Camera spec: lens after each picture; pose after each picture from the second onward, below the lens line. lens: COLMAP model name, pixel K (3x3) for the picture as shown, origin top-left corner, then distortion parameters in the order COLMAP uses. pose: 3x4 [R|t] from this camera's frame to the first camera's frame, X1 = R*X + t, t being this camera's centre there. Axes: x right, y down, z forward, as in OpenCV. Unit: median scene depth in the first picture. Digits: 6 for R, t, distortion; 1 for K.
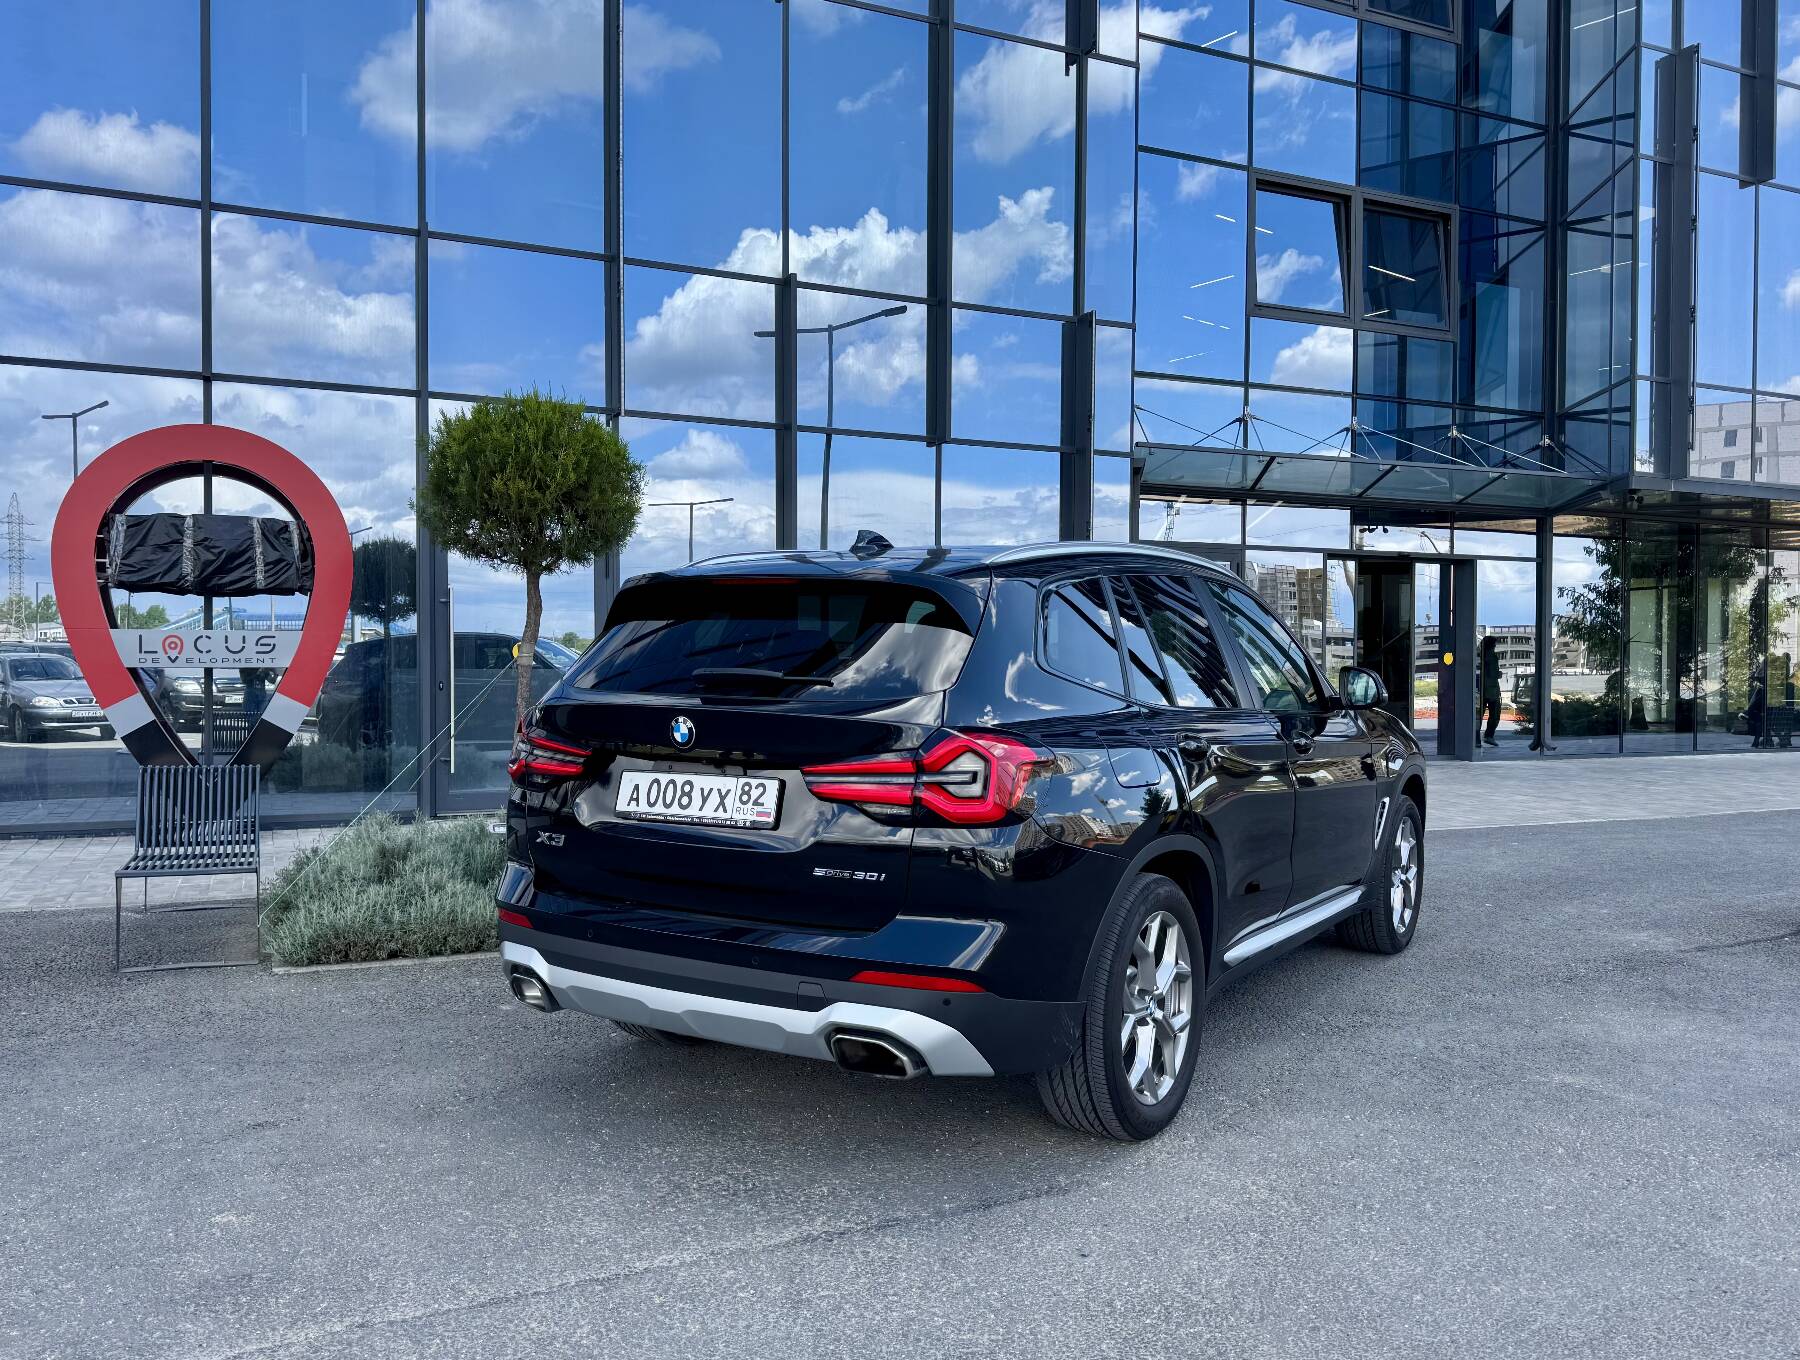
lens RADIAL K [[1422.1, 0, 903.0], [0, 1422.1, 676.7], [0, 0, 1]] dist [0.050914, -0.053028]
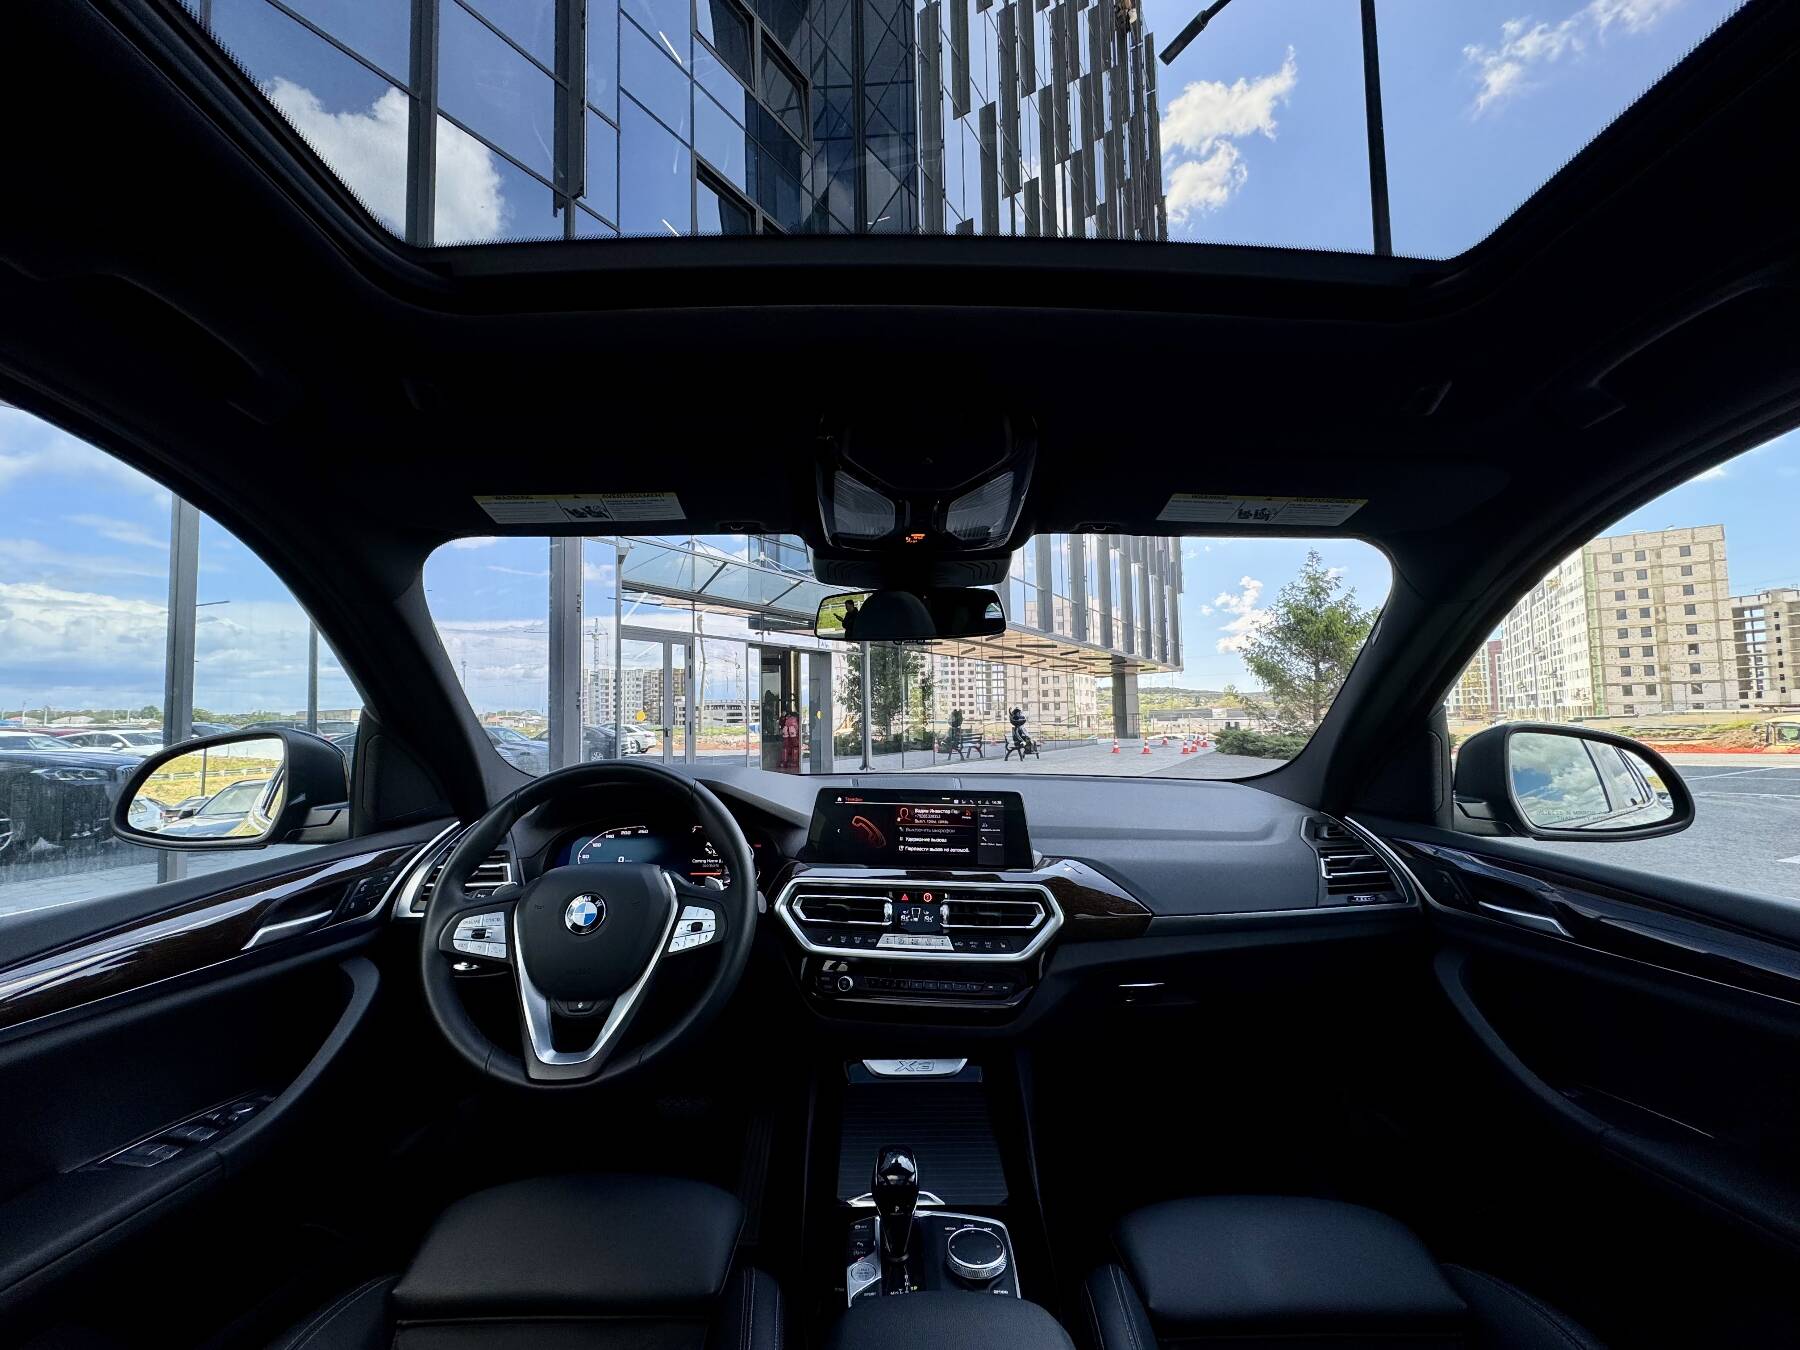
lens RADIAL K [[704.5, 0, 902.0], [0, 704.5, 681.5], [0, 0, 1]] dist [-0.002009, -0.001094]
pose [[0.818556, 0.011746, 0.574307, 0.031301], [0.024744, 0.998142, -0.055681, -0.008171], [-0.573894, 0.059789, 0.816744, 0.557042]]
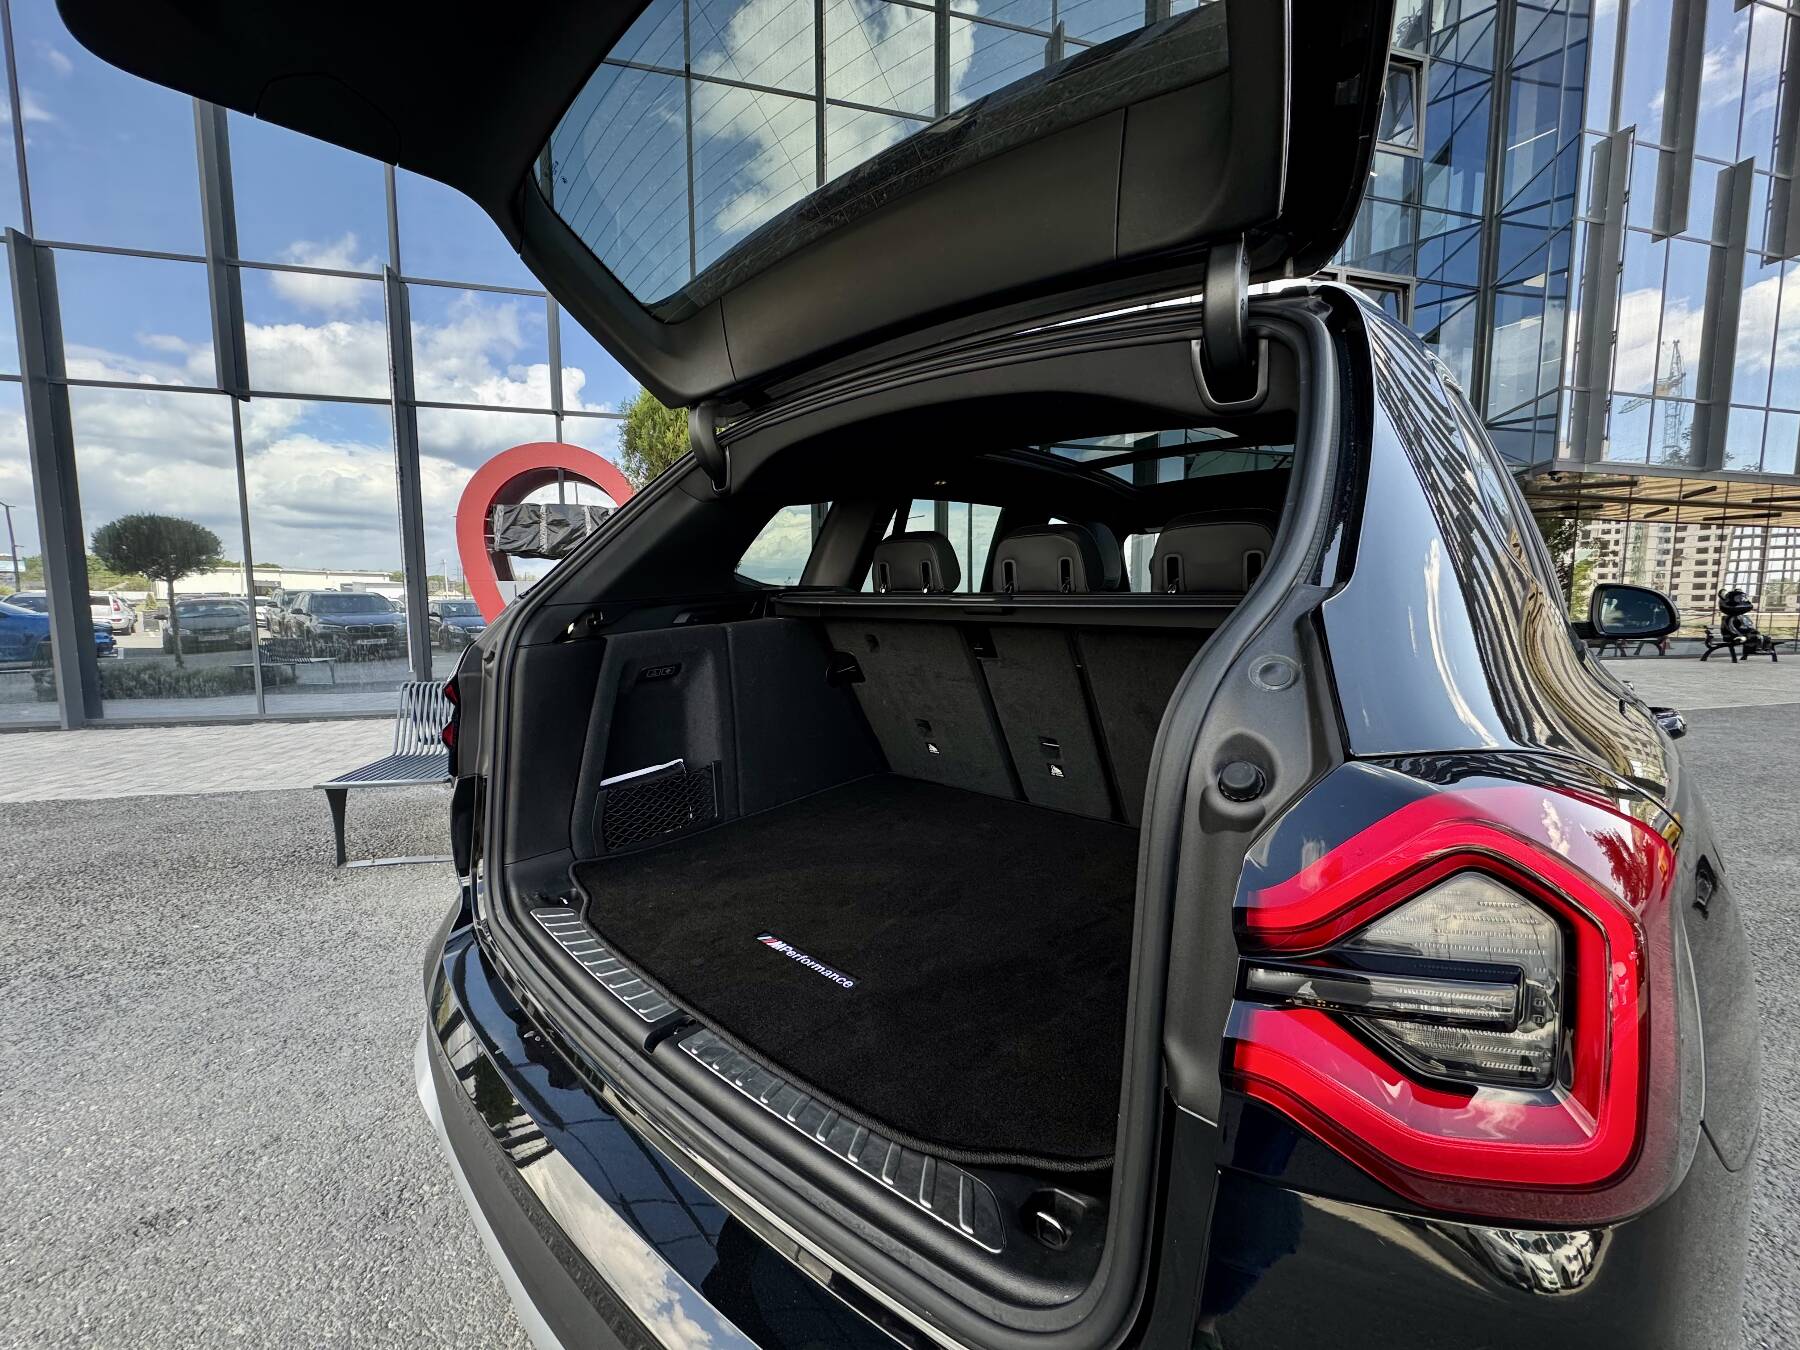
lens RADIAL K [[704.5, 0, 898.1], [0, 704.5, 676.9], [0, 0, 1]] dist [-0.002009, -0.001094]
pose [[0.987354, 0.009397, -0.158253, -0.010503], [0.004886, 0.995963, 0.089626, 0.003555], [0.158457, -0.089266, 0.983322, 0.339156]]
